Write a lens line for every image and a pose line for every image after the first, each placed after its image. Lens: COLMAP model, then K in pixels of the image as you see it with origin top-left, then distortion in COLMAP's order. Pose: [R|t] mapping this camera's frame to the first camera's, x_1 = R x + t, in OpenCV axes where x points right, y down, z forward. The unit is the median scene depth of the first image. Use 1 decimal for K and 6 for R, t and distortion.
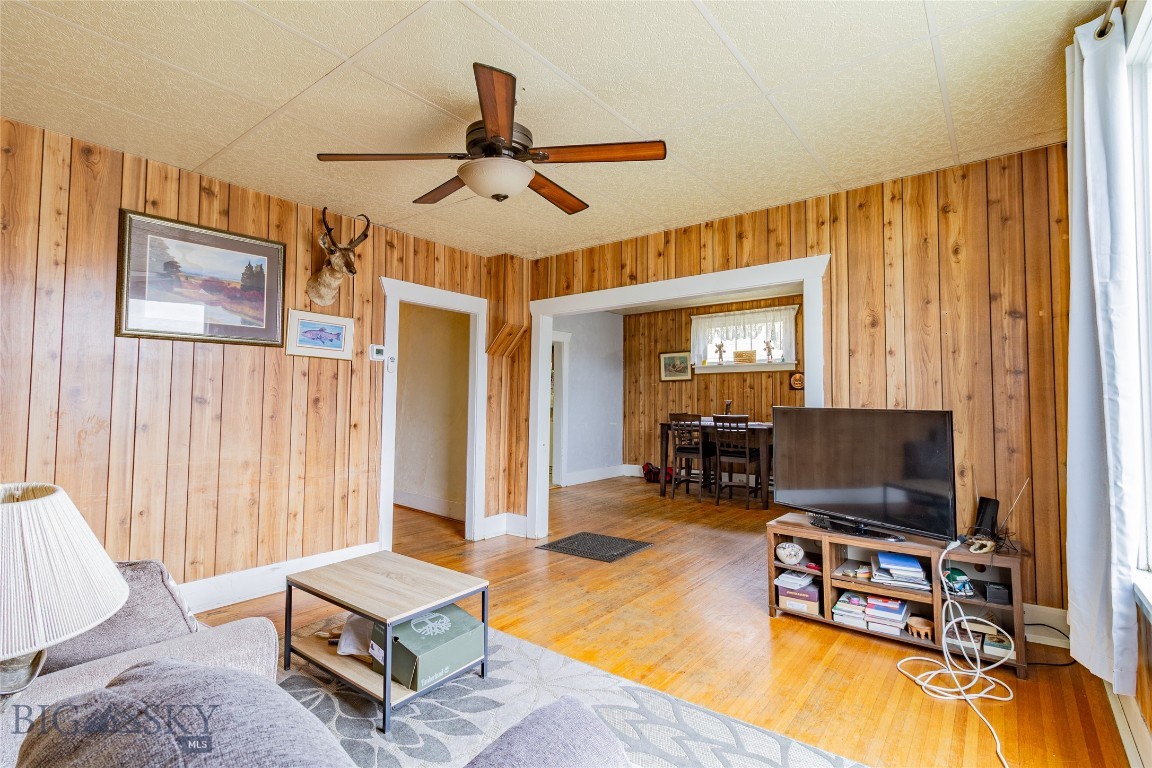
lens RADIAL K [[537.7, 0, 589.7], [0, 537.7, 370.6], [0, 0, 1]] dist [-0.000427, 0.000146]
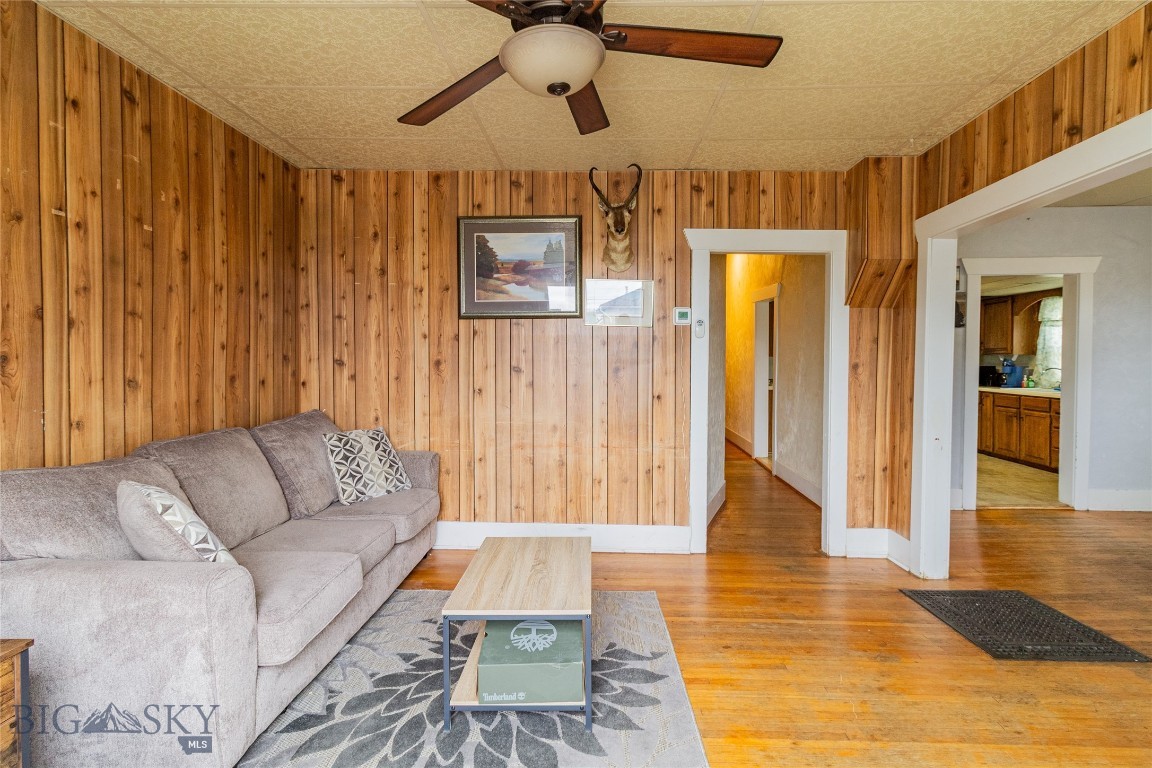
lens RADIAL K [[560.3, 0, 583.9], [0, 560.3, 372.1], [0, 0, 1]] dist [0.002070, 0.000310]
pose [[0.584960, 0.007362, -0.811029, 0.288026], [0.042790, 0.998286, 0.039925, 0.016755], [0.809932, -0.058059, 0.583643, 0.357316]]
